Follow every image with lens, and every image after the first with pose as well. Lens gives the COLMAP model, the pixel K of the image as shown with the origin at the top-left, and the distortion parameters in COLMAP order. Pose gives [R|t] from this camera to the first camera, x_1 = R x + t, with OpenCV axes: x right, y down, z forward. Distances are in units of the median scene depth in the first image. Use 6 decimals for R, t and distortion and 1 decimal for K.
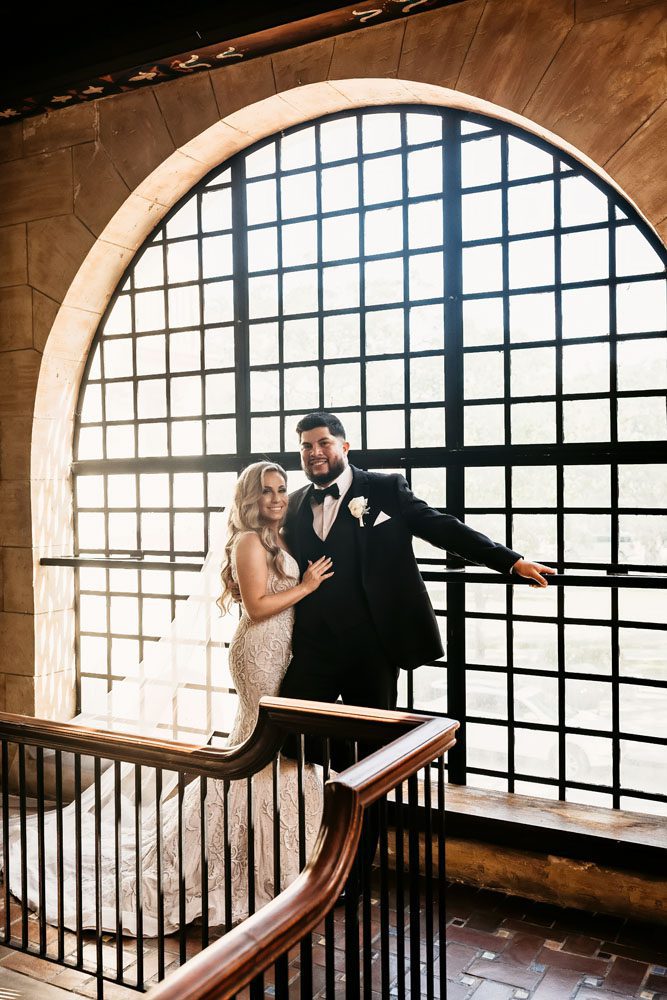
lens RADIAL K [[953.6, 0, 344.5], [0, 953.6, 501.7], [0, 0, 1]] dist [0.000649, 0.000000]
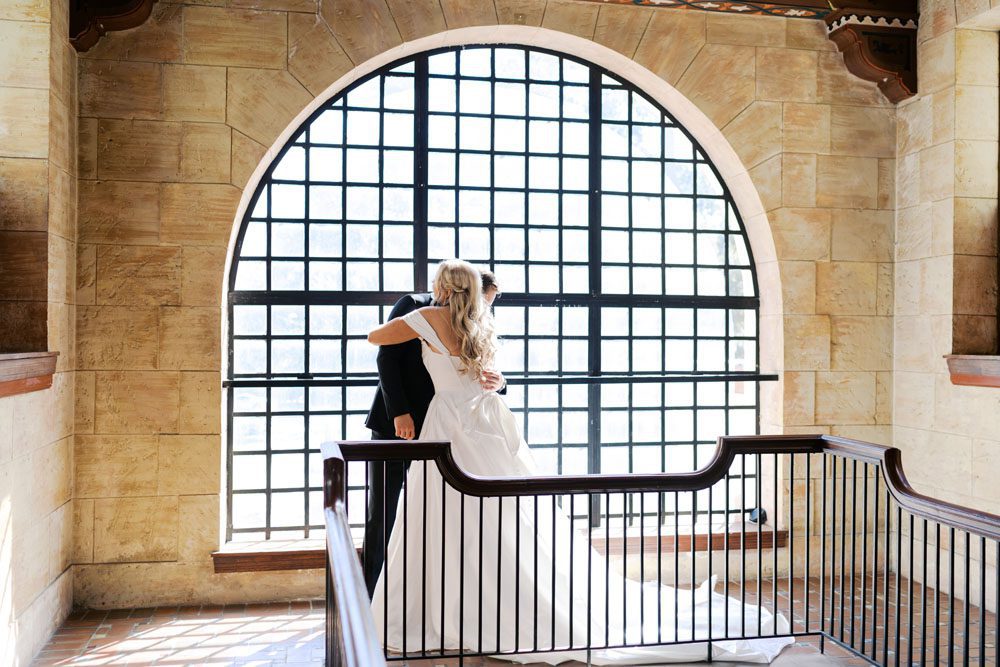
lens RADIAL K [[953.6, 0, 508.0], [0, 953.6, 335.3], [0, 0, 1]] dist [0.000649, 0.000000]
pose [[0.752894, 0.018969, 0.657868, -0.929033], [0.002776, 0.999484, -0.031997, 0.051618], [-0.658136, 0.025917, 0.752453, -0.007961]]
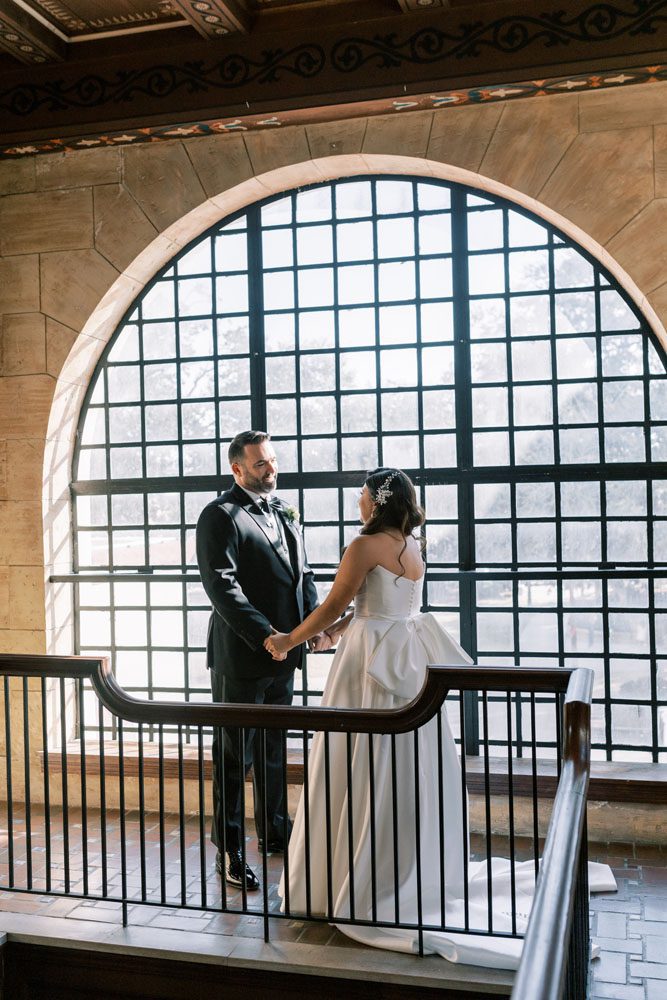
lens RADIAL K [[1000.3, 0, 357.3], [0, 1000.3, 489.7], [0, 0, 1]] dist [-0.010737, 0.000000]
pose [[0.967187, -0.010795, 0.253836, -0.323433], [0.017779, 0.999524, -0.025233, -0.000655], [-0.253443, 0.028918, 0.966918, -0.160046]]
